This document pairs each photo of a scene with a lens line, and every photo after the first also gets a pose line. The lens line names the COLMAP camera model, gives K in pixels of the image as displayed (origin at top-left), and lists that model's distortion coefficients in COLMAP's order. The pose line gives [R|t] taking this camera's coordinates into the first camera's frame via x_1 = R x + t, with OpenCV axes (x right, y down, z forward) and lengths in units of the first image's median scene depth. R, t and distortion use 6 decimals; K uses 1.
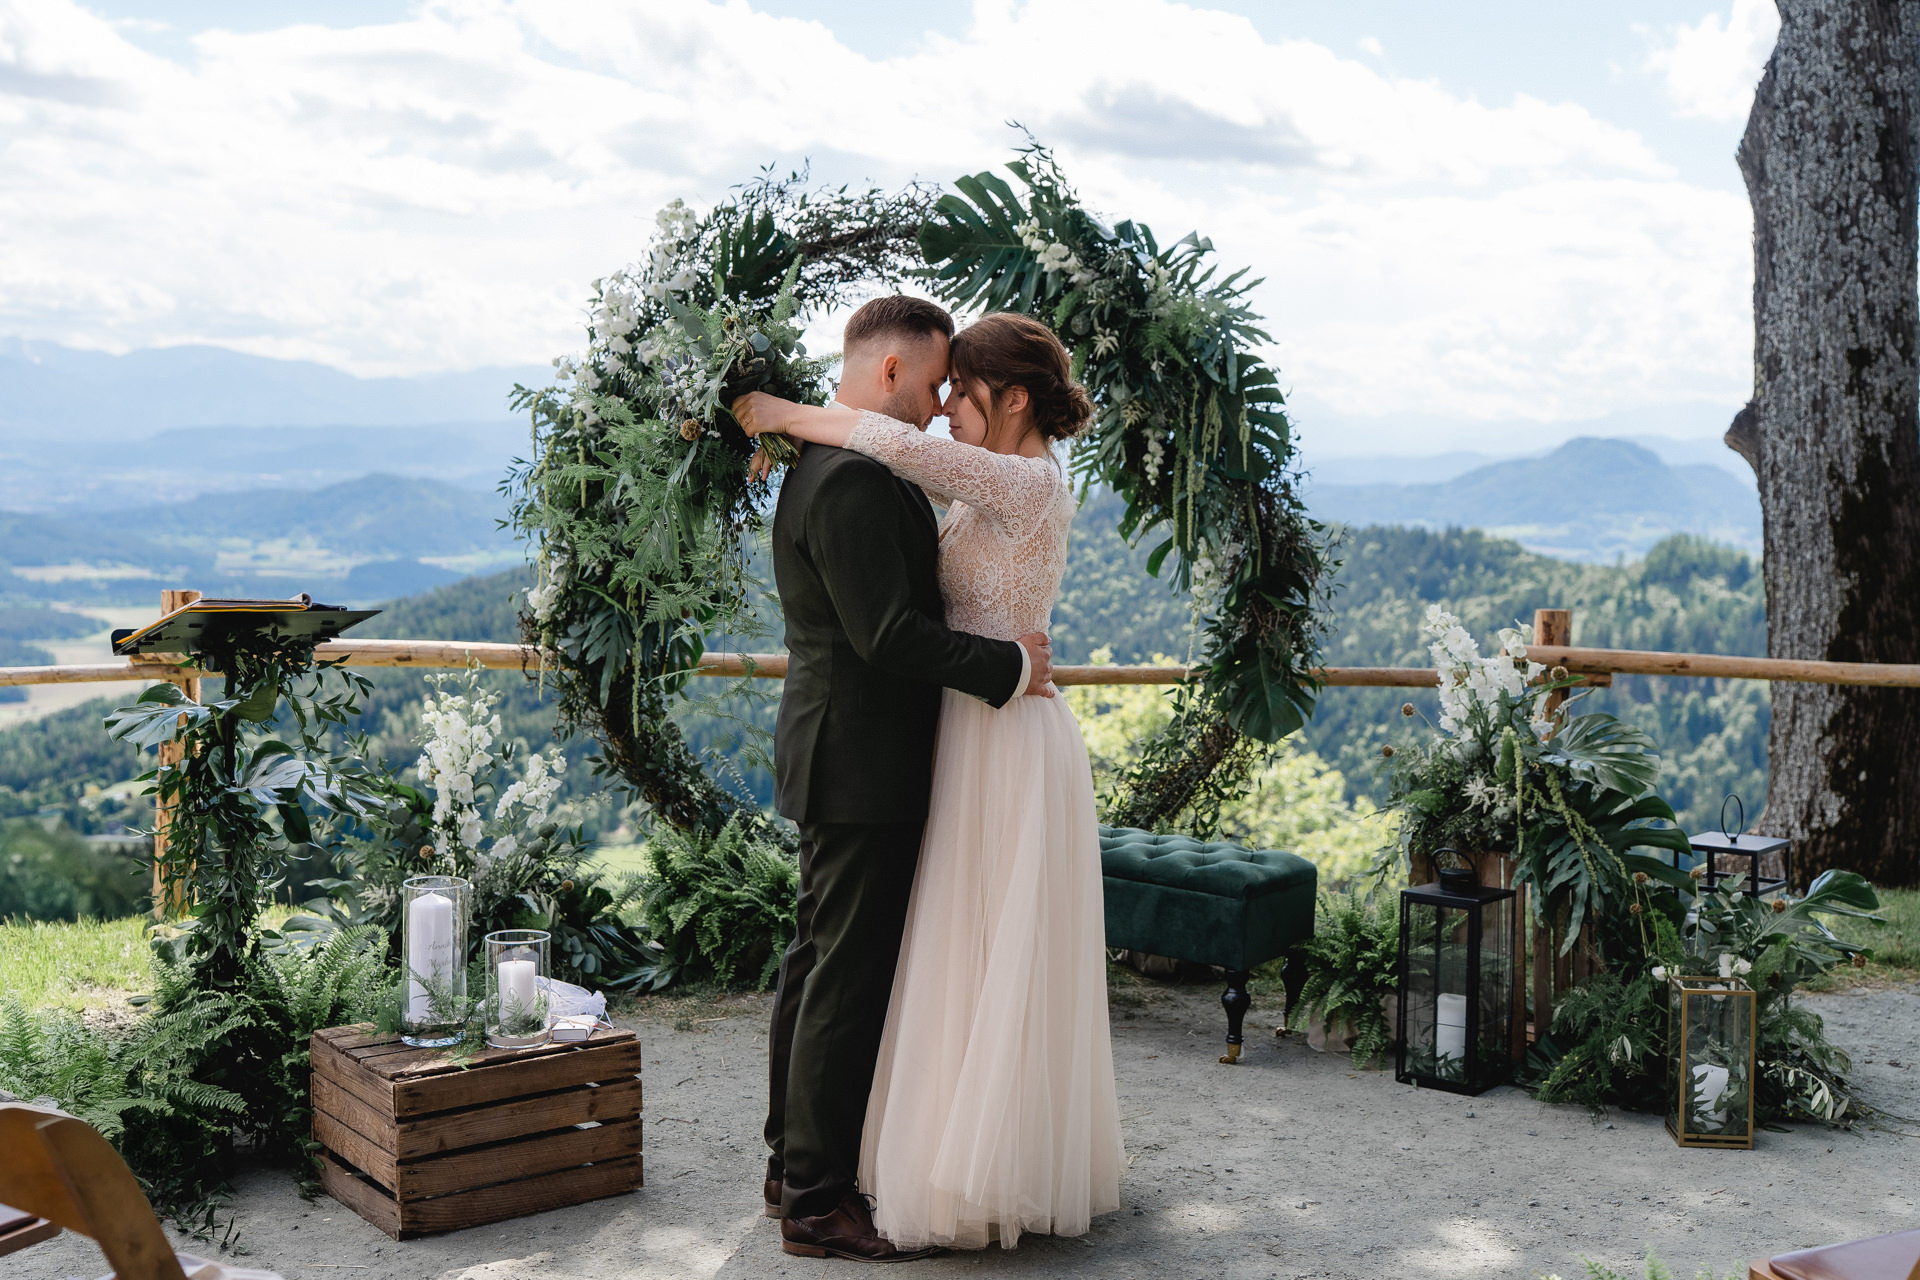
lens RADIAL K [[2213.8, 0, 956.4], [0, 2213.8, 638.5], [0, 0, 1]] dist [0.002312, 0.004281]
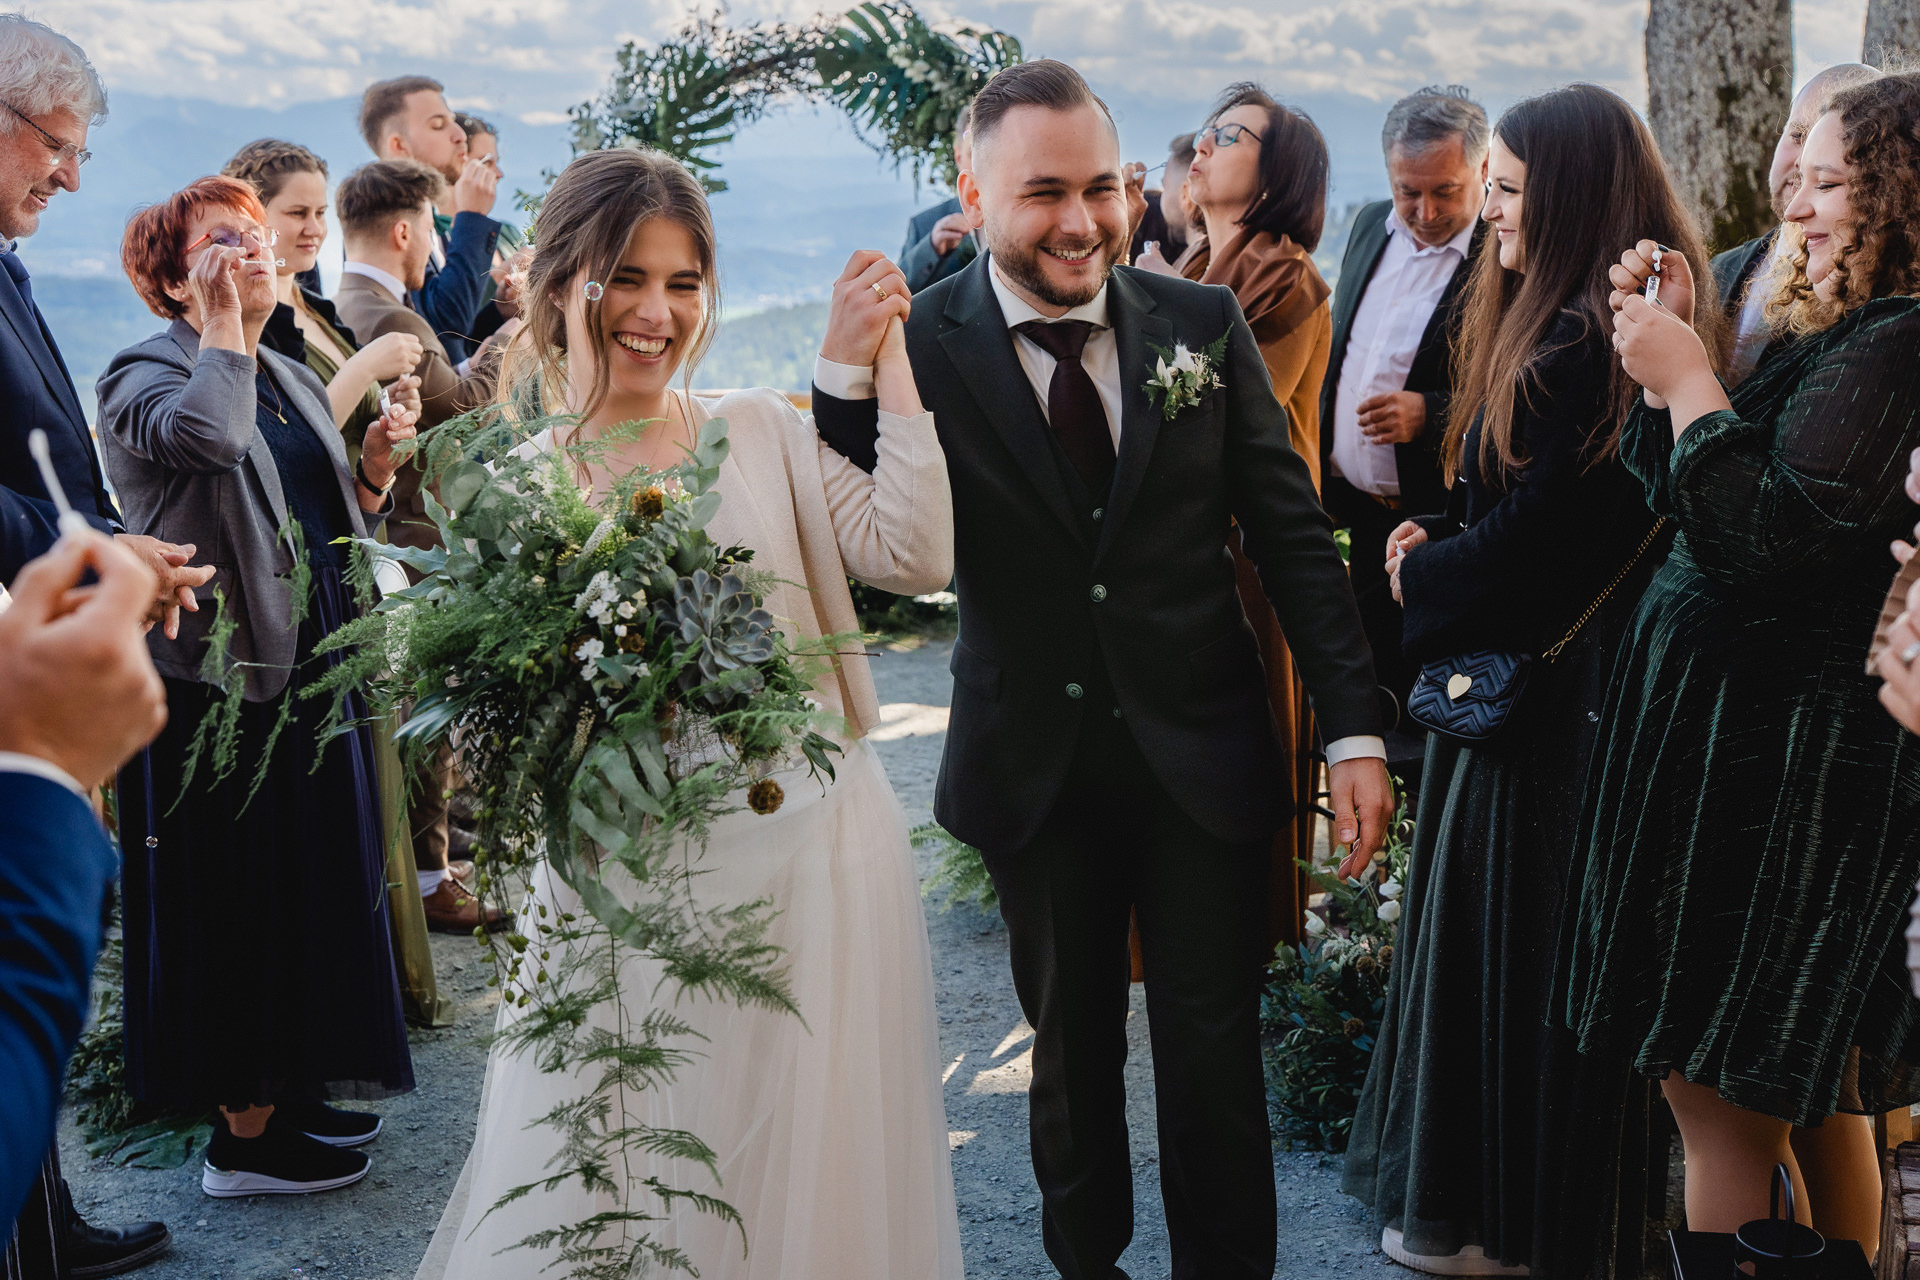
lens RADIAL K [[2405.6, 0, 965.2], [0, 2405.6, 641.5], [0, 0, 1]] dist [0.003067, 0.030591]
pose [[0.994428, -0.025150, -0.102375, 0.199666], [0.035931, 0.993837, 0.104870, 0.011141], [0.099107, -0.107964, 0.989202, -0.405448]]
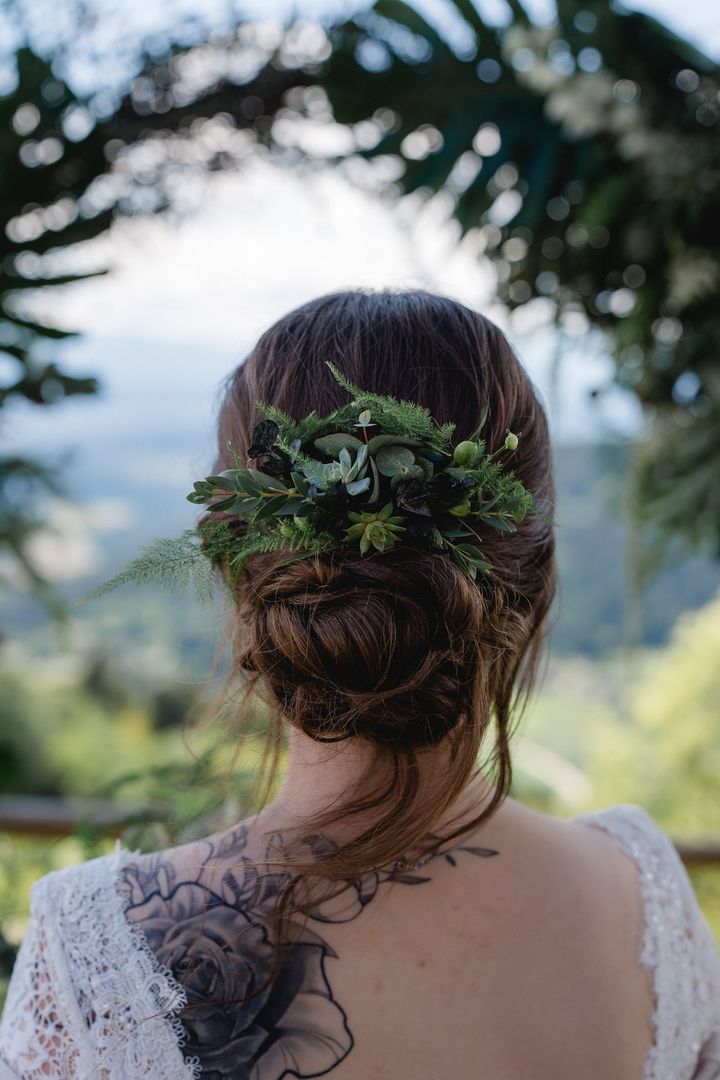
lens RADIAL K [[1513.9, 0, 367.6], [0, 1513.9, 541.9], [0, 0, 1]] dist [0.012278, 0.014347]
pose [[0.979475, 0.017551, -0.200799, 0.063187], [-0.014630, 0.999765, 0.016020, -0.079906], [0.201033, -0.012753, 0.979502, 0.649129]]
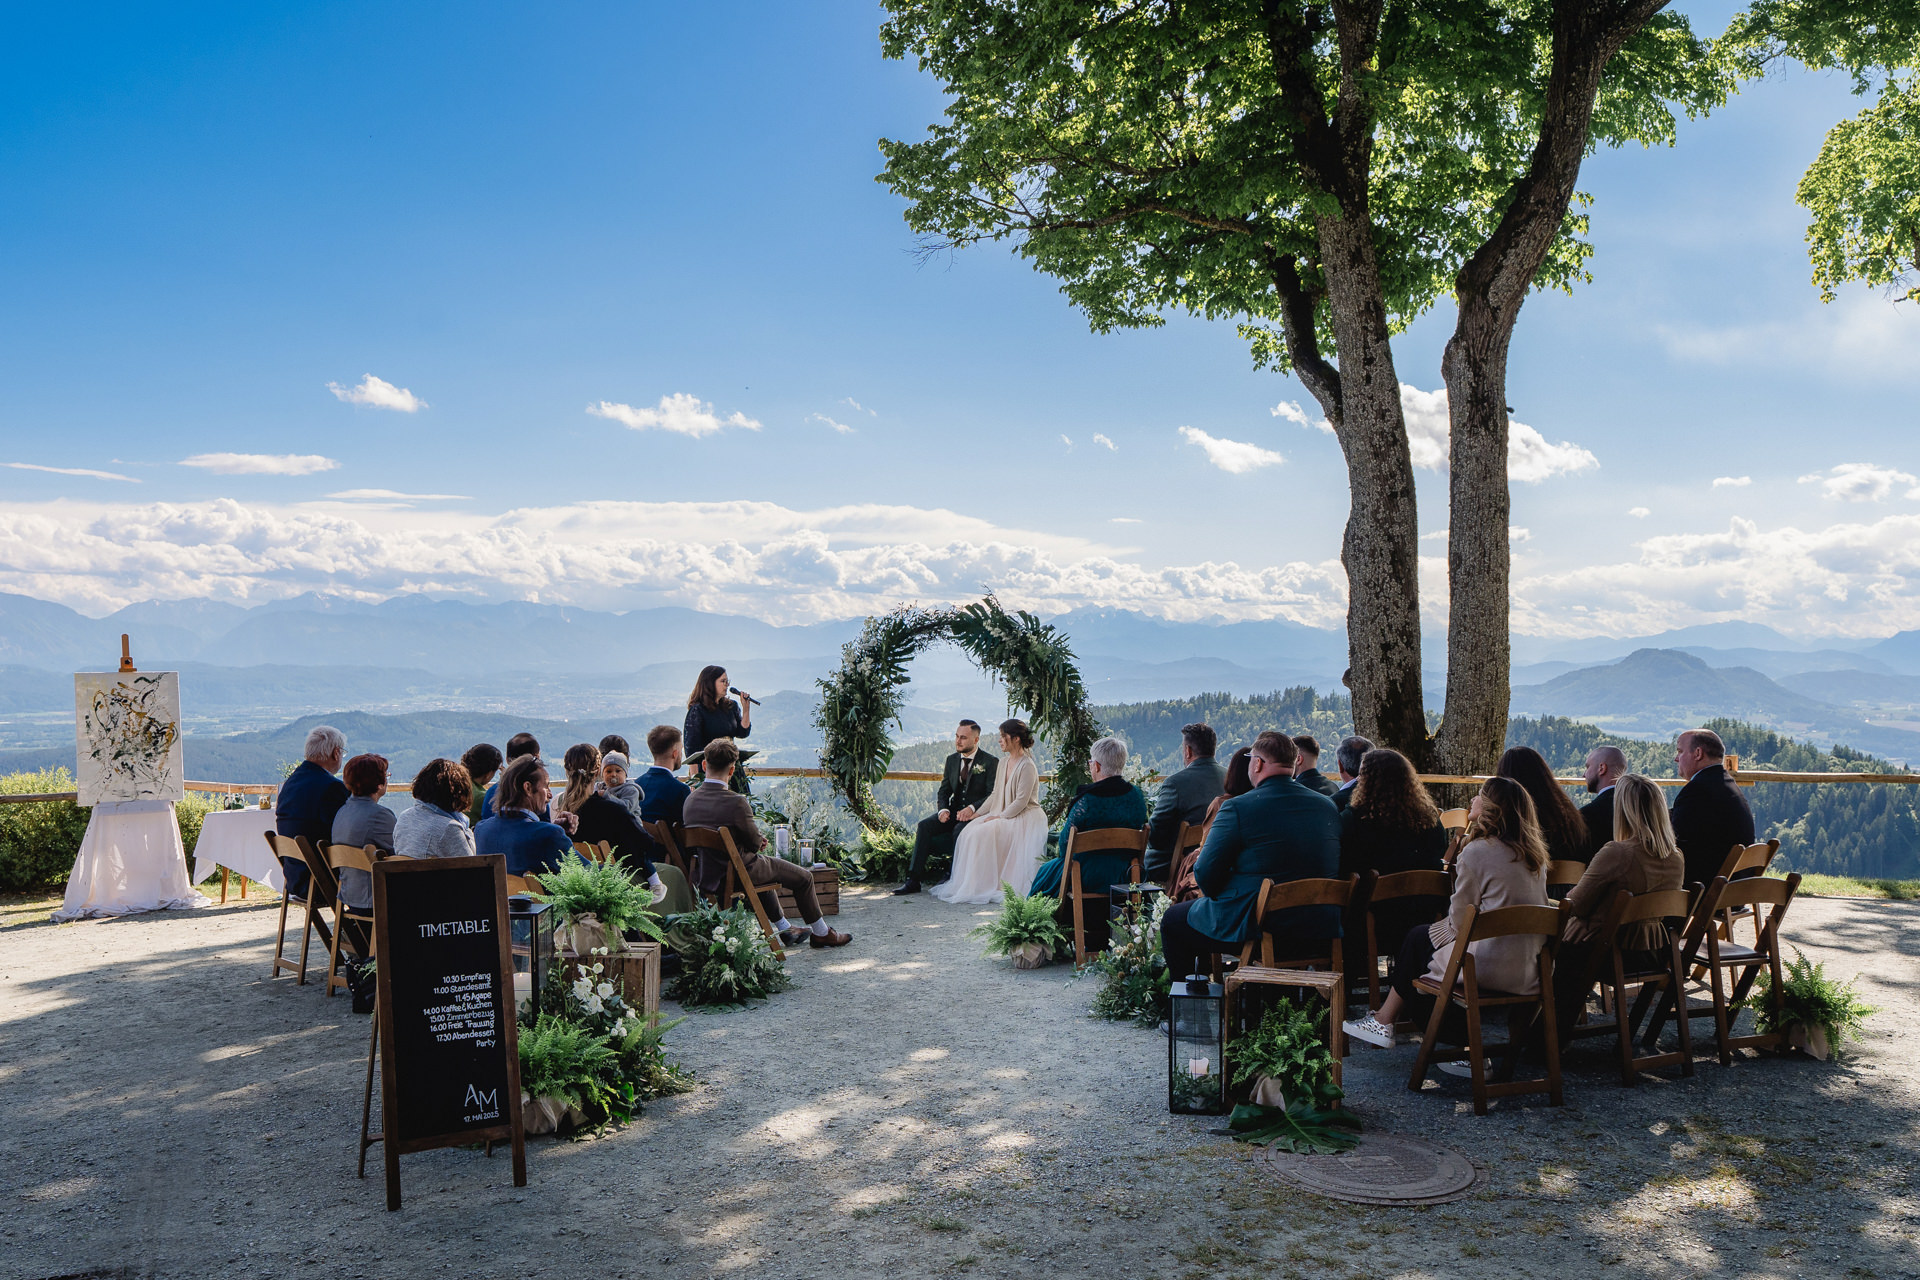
lens RADIAL K [[1585.5, 0, 961.1], [0, 1585.5, 630.5], [0, 0, 1]] dist [-0.000224, -0.002367]
pose [[0.989229, -0.022709, -0.144601, 0.292686], [0.006851, 0.993992, -0.109235, 0.052810], [0.146213, 0.107067, 0.983442, -1.041936]]
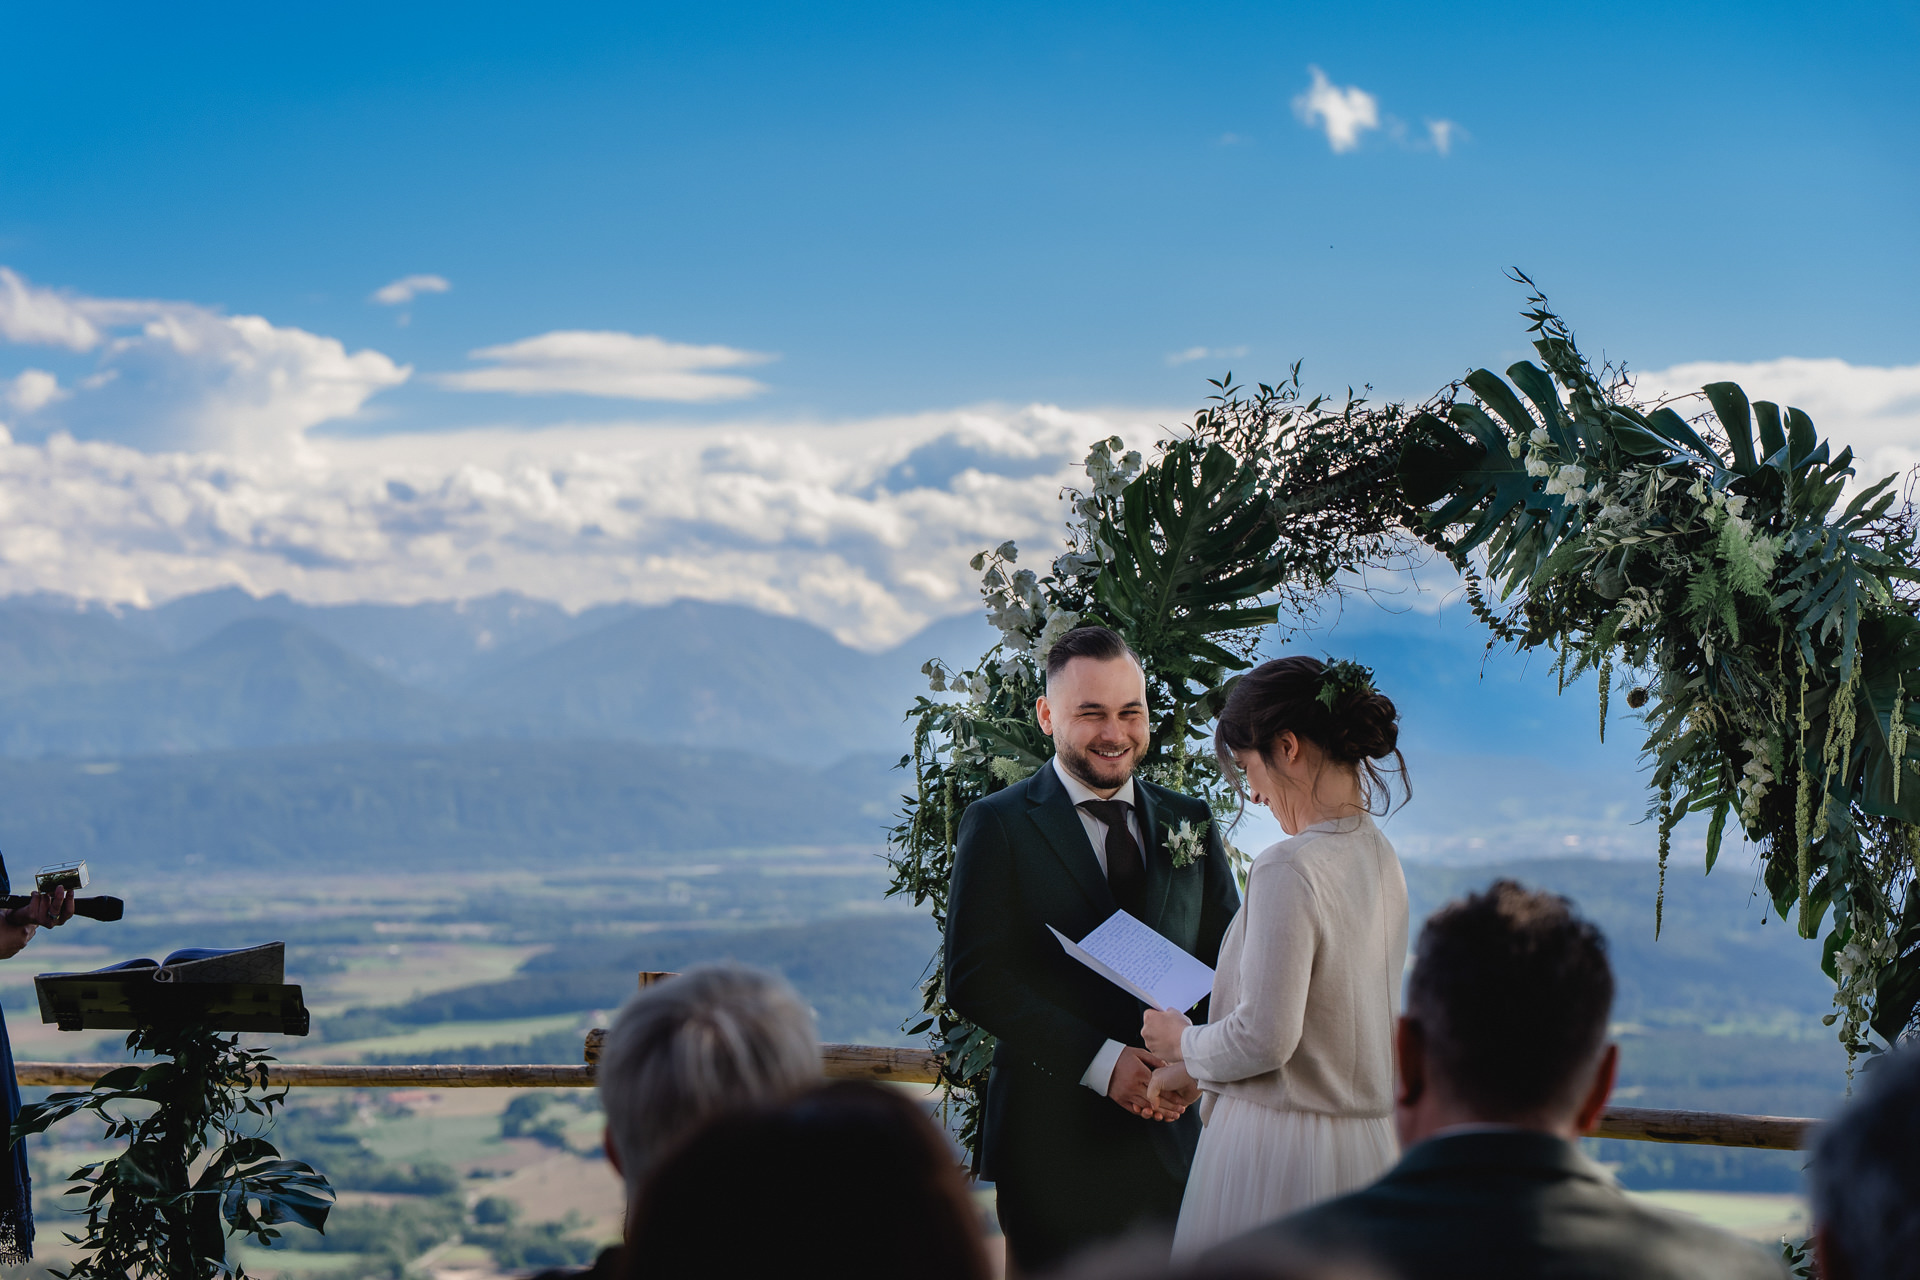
lens RADIAL K [[3768.8, 0, 957.0], [0, 3768.8, 645.9], [0, 0, 1]] dist [0.040872, -0.258368]
pose [[0.801688, -0.036454, -0.596630, 0.548942], [-0.035532, 0.993467, -0.108445, 0.003811], [0.596686, 0.108138, 0.795155, 0.002636]]
